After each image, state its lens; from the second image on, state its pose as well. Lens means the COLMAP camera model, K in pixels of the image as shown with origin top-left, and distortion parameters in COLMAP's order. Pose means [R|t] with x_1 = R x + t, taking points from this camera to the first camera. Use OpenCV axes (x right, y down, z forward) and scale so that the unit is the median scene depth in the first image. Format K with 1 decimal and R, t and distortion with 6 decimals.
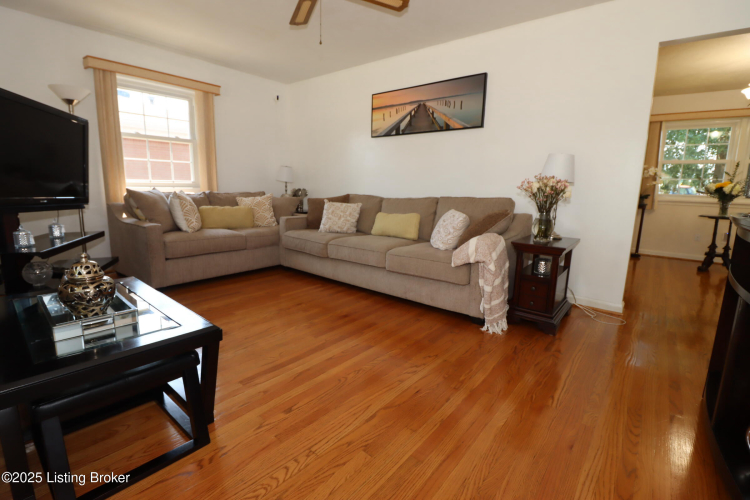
lens RADIAL K [[348.7, 0, 369.4], [0, 348.7, 245.1], [0, 0, 1]] dist [-0.001781, -0.000277]
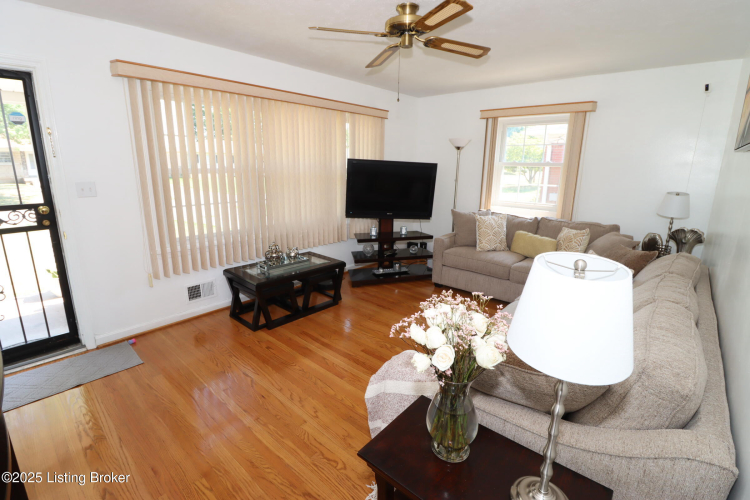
lens RADIAL K [[348.7, 0, 369.4], [0, 348.7, 245.1], [0, 0, 1]] dist [-0.001781, -0.000277]
pose [[-0.035953, 0.207009, -0.977678, 0.795125], [-0.189369, 0.959175, 0.210055, -0.290449], [0.981248, 0.192694, 0.004716, 0.795725]]
